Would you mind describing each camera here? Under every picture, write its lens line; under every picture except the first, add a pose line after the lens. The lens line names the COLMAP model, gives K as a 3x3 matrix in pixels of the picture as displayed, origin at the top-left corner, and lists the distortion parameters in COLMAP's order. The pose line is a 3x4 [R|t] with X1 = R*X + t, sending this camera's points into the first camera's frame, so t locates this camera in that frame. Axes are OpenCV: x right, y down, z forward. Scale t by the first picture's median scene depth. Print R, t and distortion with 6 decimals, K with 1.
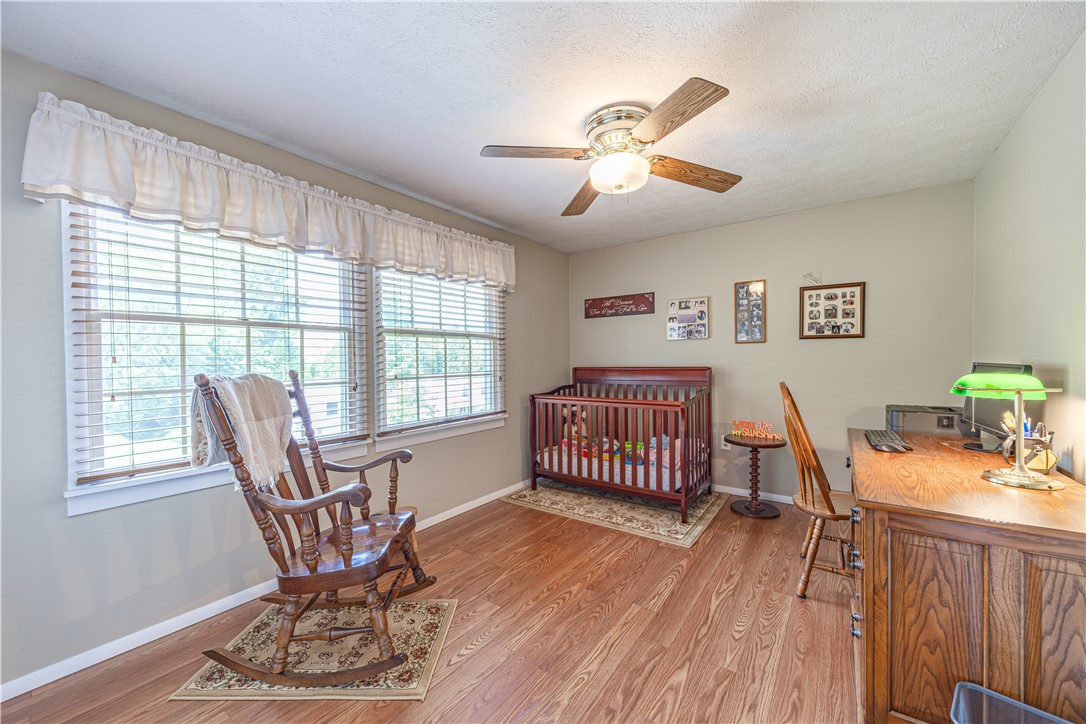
lens RADIAL K [[421.7, 0, 543.9], [0, 421.7, 361.9], [0, 0, 1]] dist [0.000690, 0.000035]
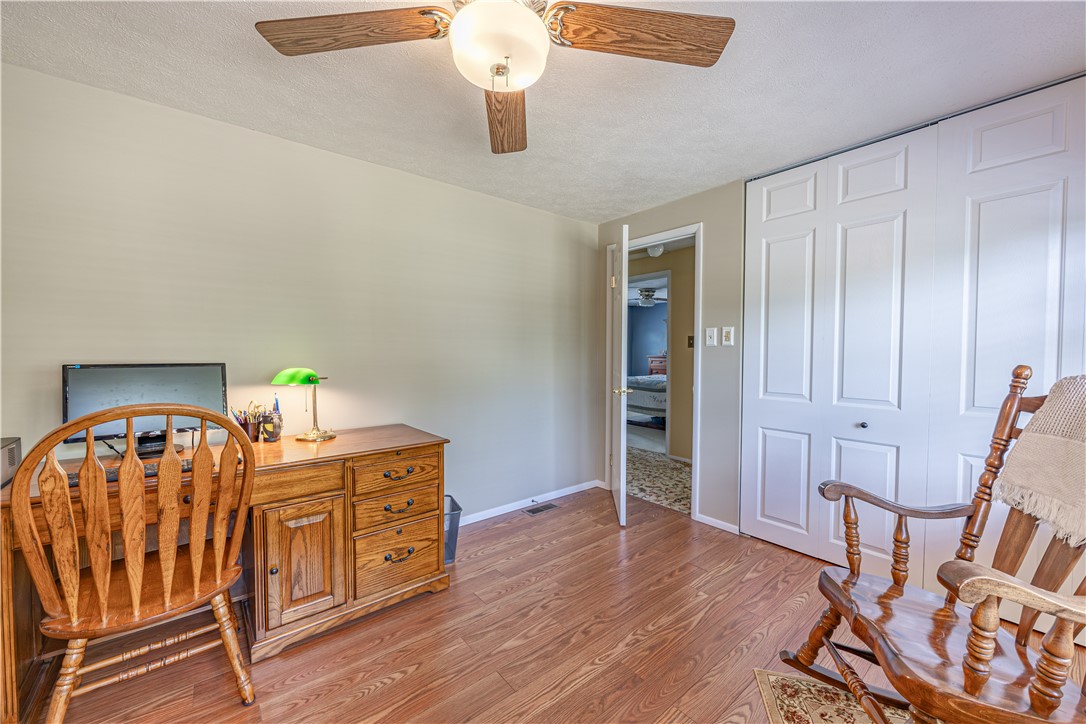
lens RADIAL K [[421.7, 0, 540.4], [0, 421.7, 361.8], [0, 0, 1]] dist [0.000690, 0.000035]
pose [[-0.964115, 0.003378, 0.265463, -0.044743], [0.012304, 0.999413, 0.031967, -0.022363], [-0.265199, 0.034086, -0.963591, 2.015594]]
